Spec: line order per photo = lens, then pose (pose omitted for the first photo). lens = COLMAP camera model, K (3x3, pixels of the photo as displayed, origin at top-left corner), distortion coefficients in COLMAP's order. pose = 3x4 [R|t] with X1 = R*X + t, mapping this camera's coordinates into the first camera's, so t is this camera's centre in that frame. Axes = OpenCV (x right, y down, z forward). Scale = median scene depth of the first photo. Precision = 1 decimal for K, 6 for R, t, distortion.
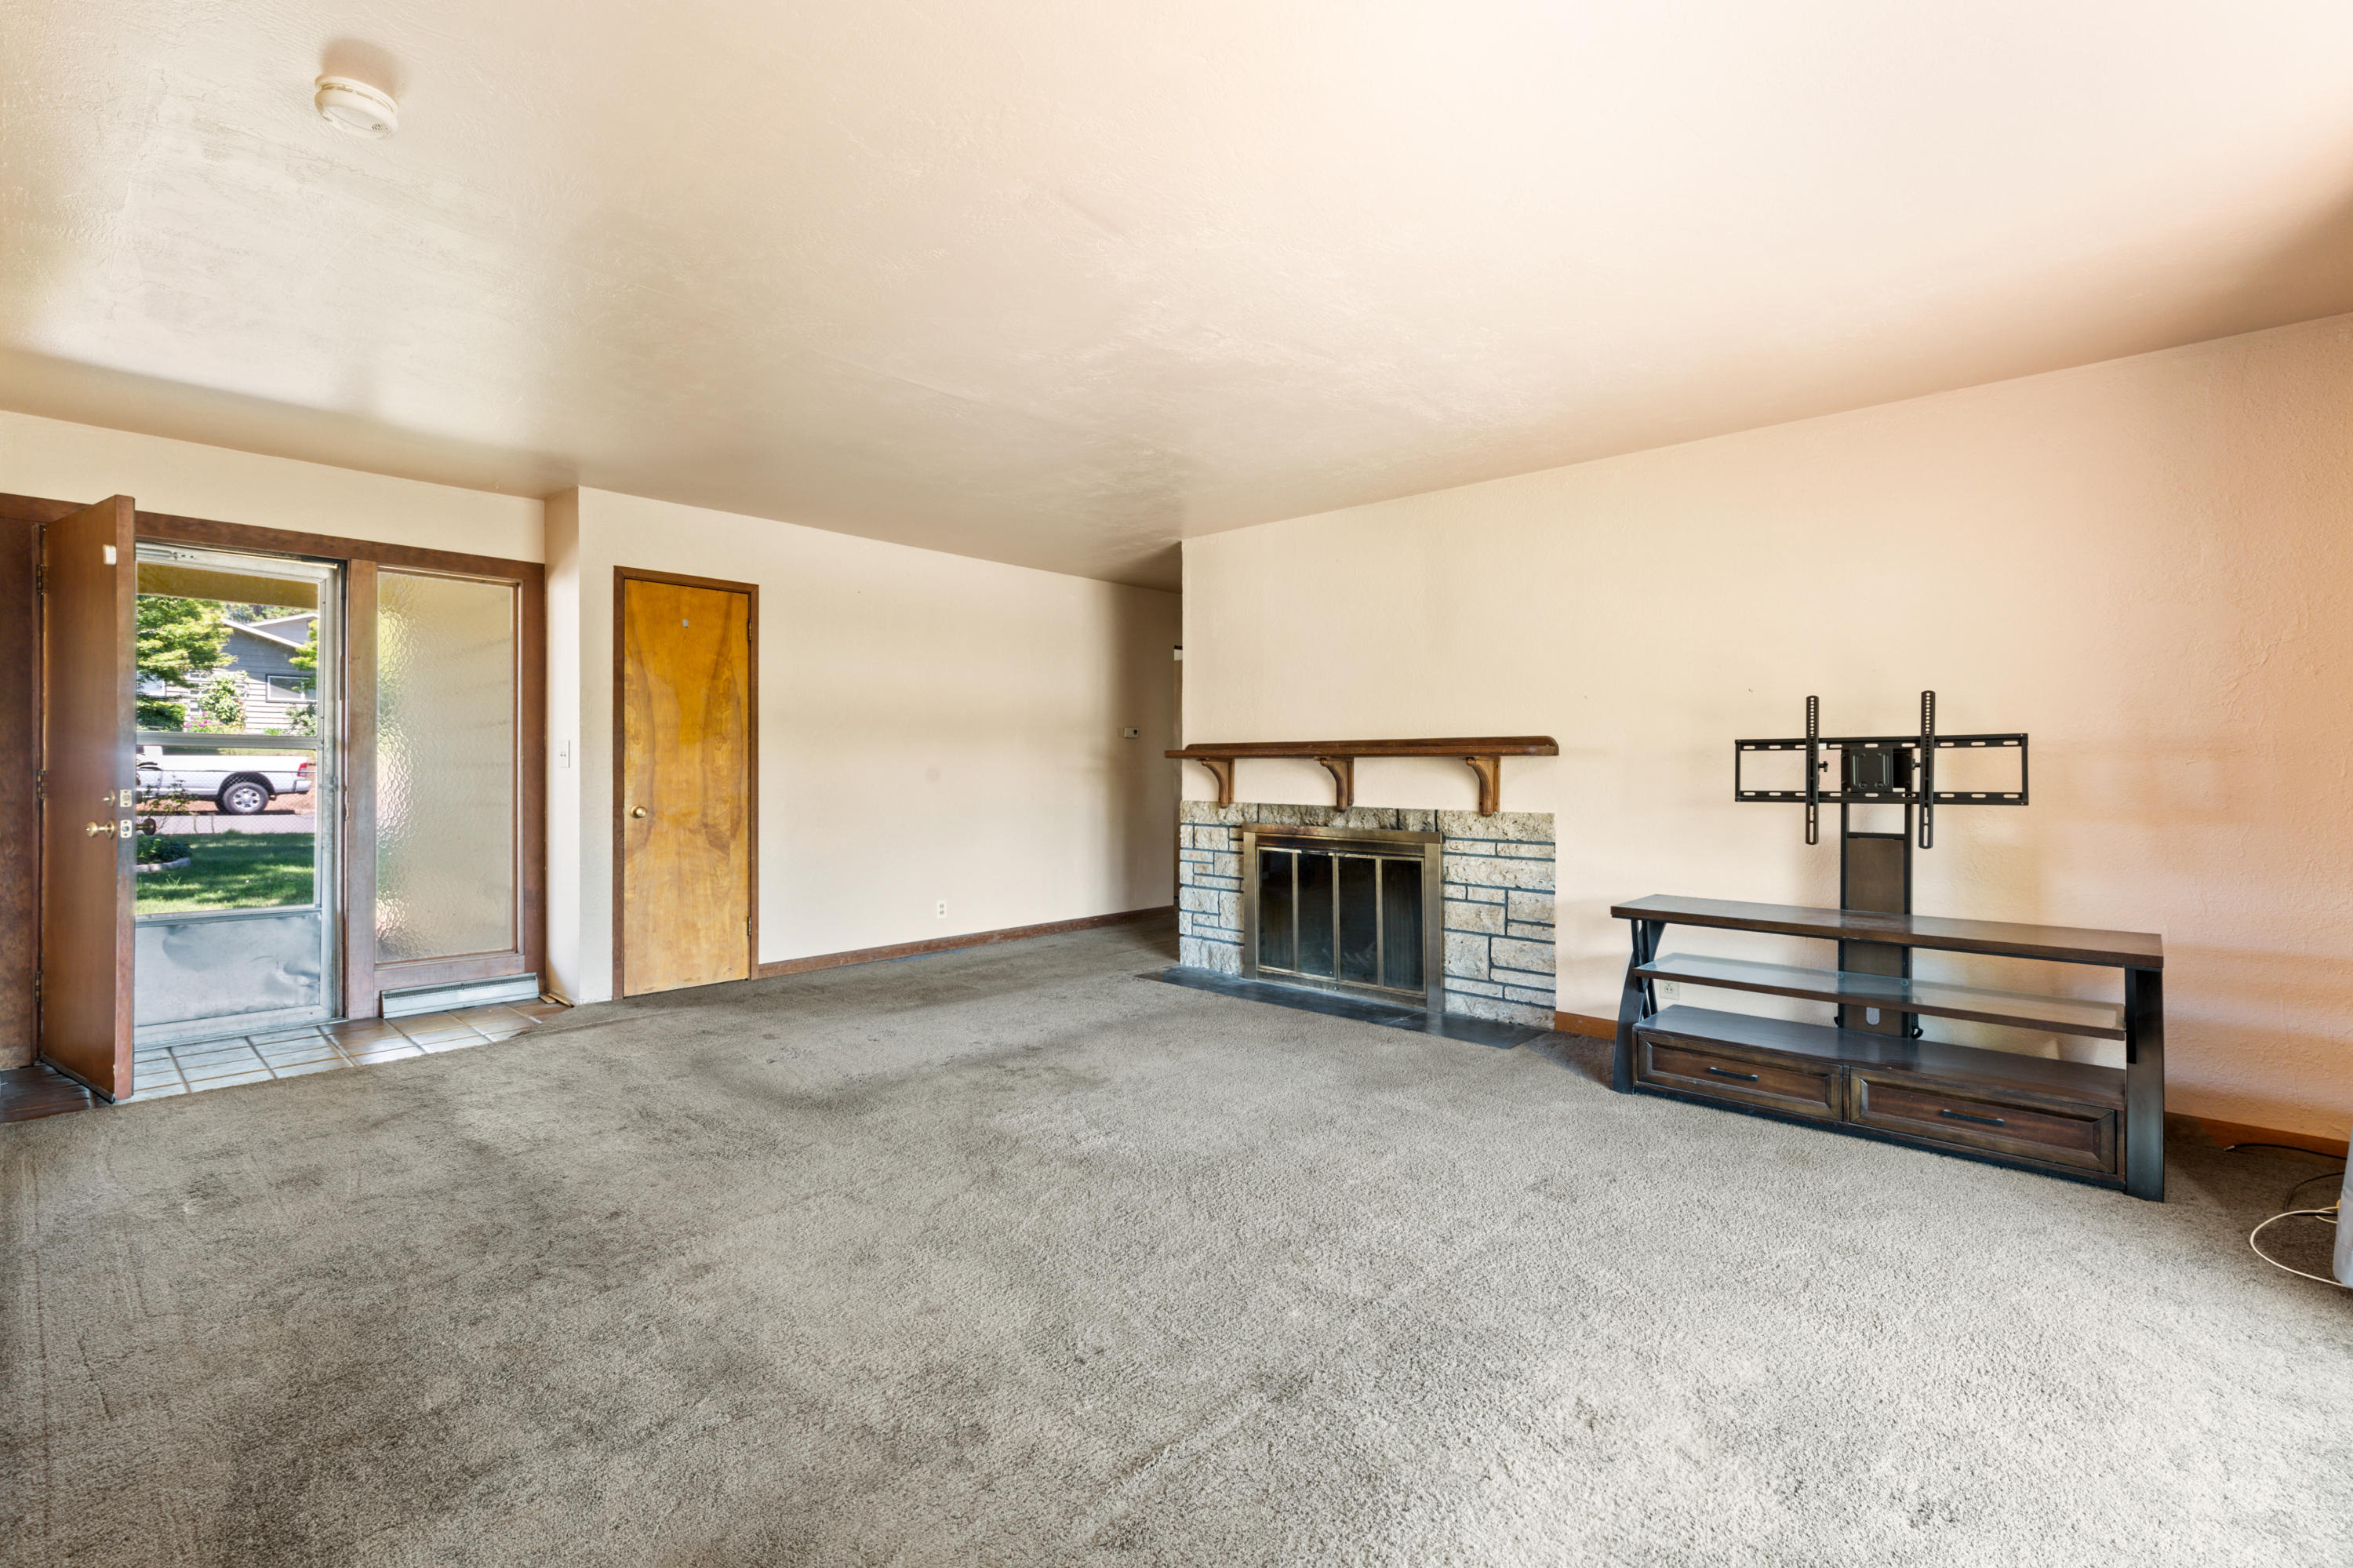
lens RADIAL K [[1071.5, 0, 1178.0], [0, 1071.5, 772.3], [0, 0, 1]] dist [0.001366, 0.000563]
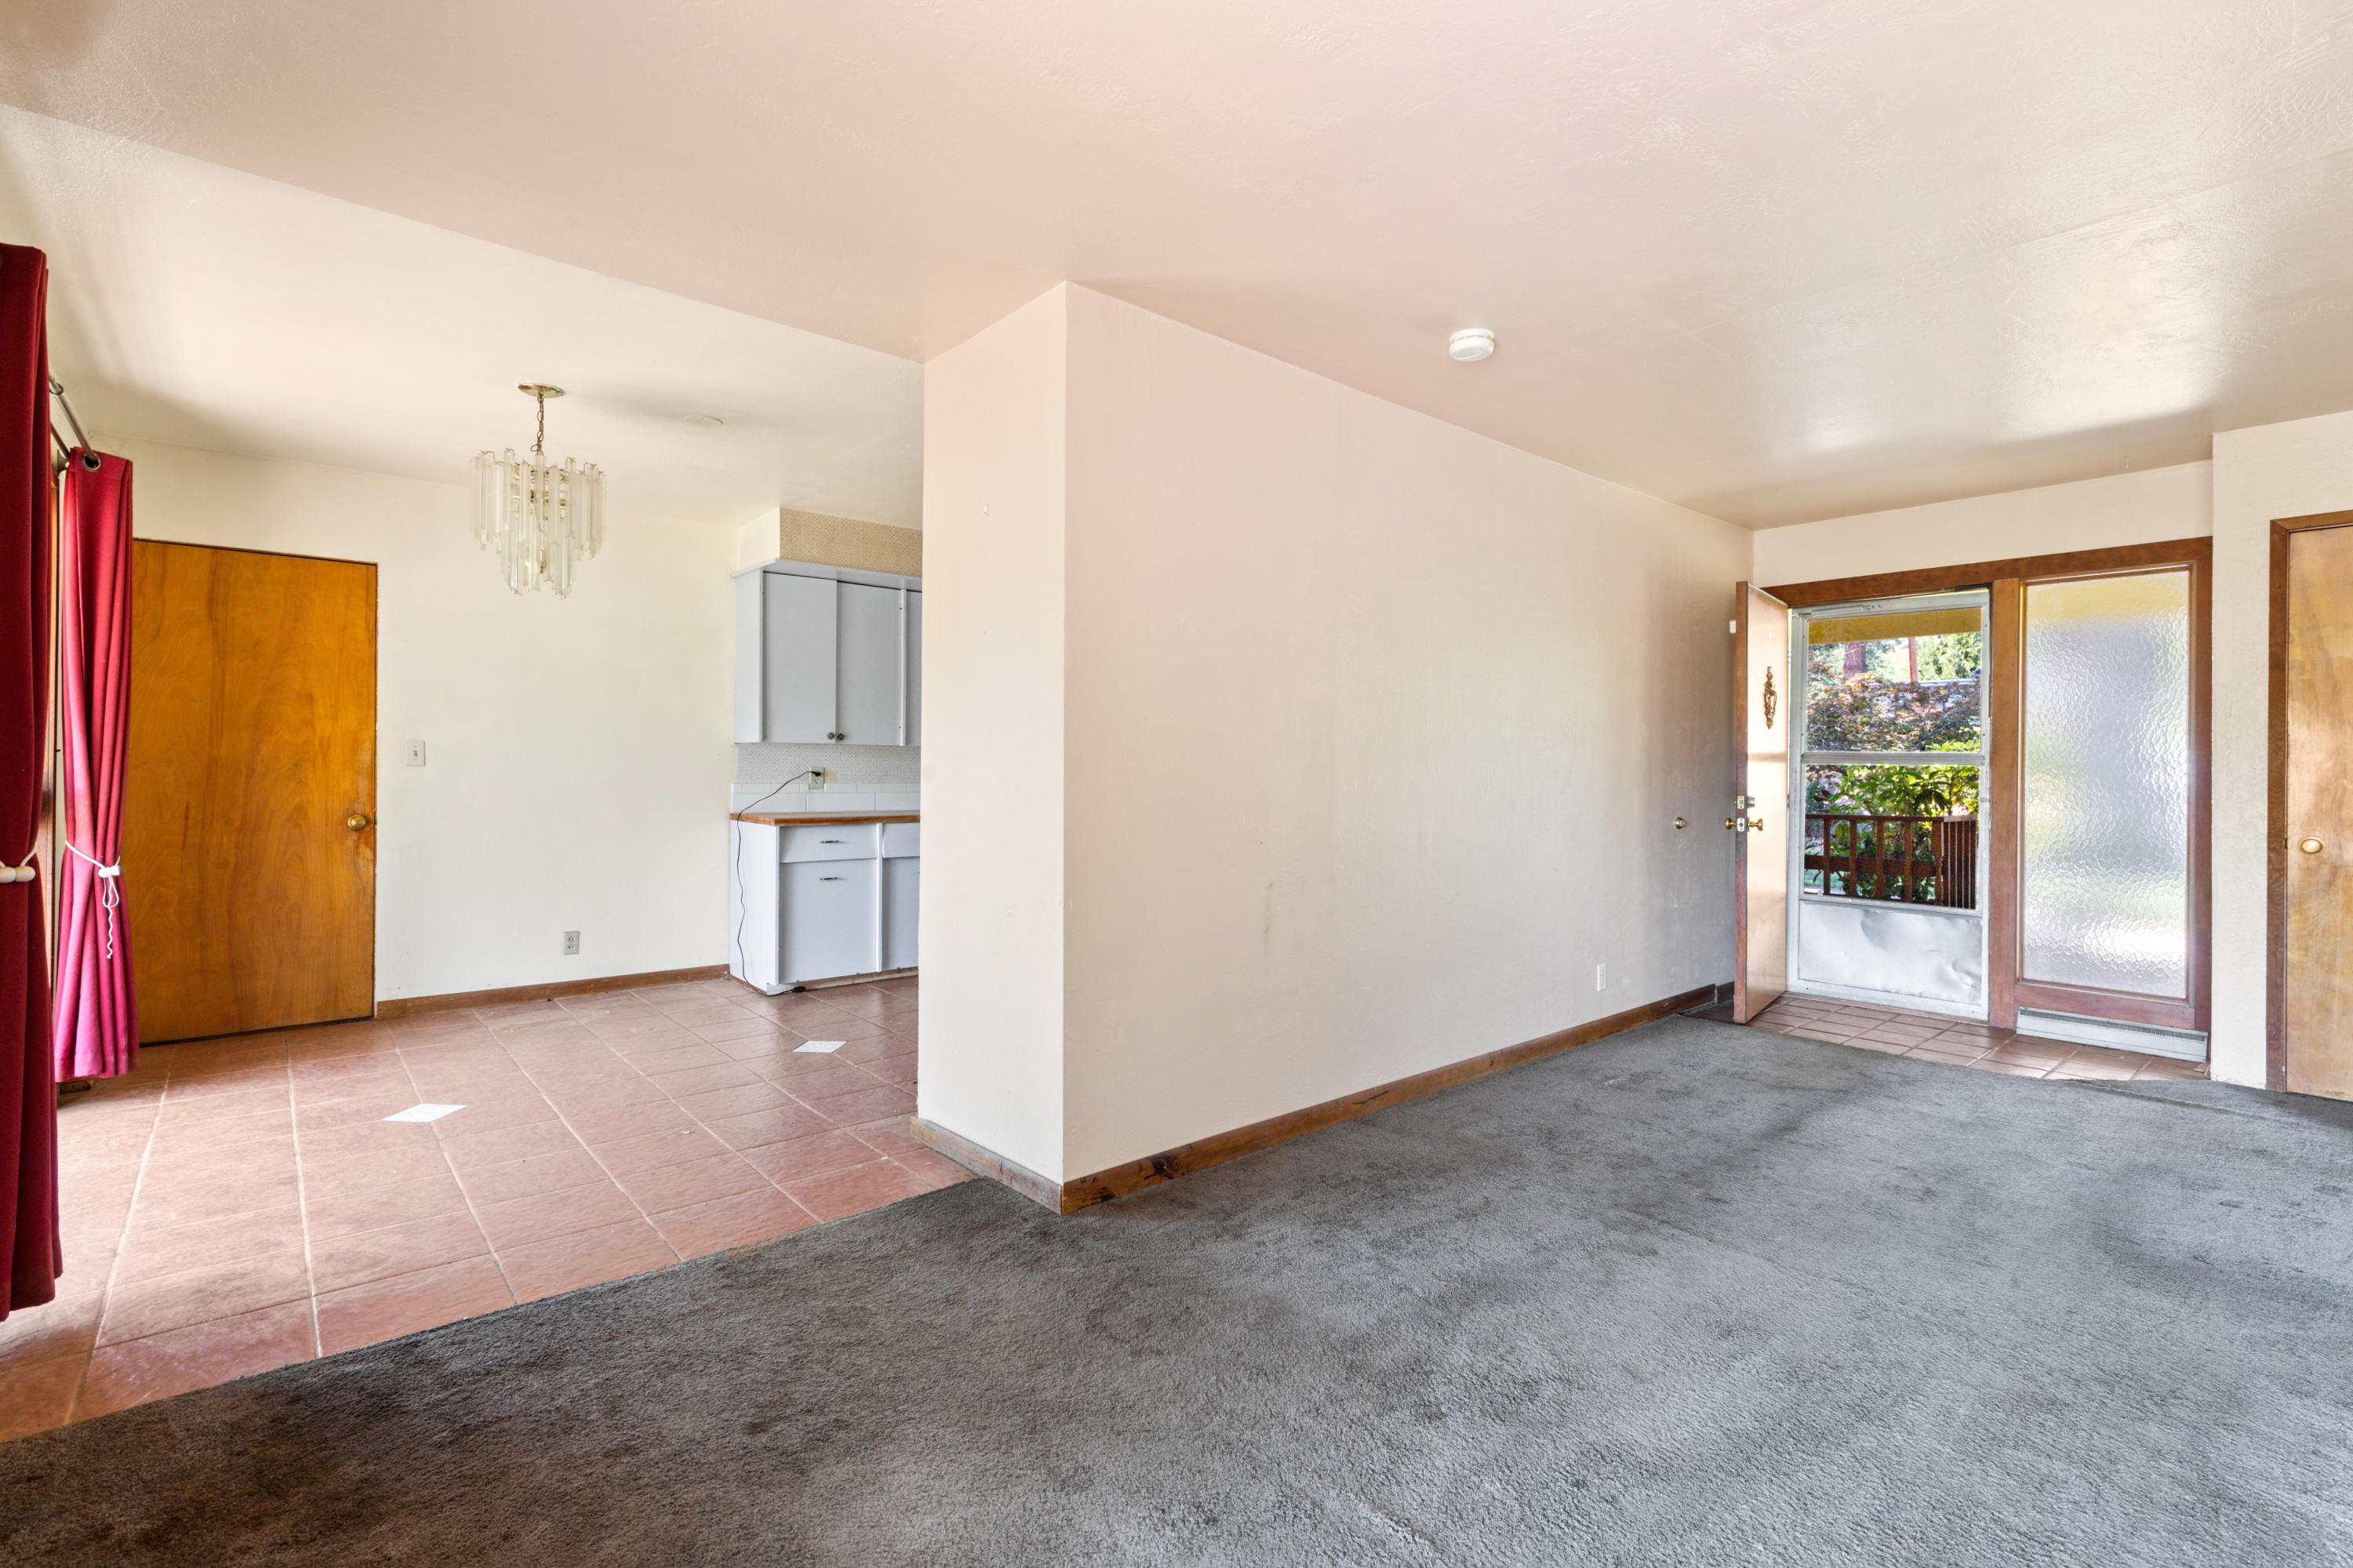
lens RADIAL K [[1071.5, 0, 1178.0], [0, 1071.5, 772.3], [0, 0, 1]] dist [0.001366, 0.000563]
pose [[-0.127575, -0.000798, -0.991829, 0.489417], [-0.012139, 0.999926, 0.000757, -0.006772], [0.991755, 0.012137, -0.127575, 0.485227]]
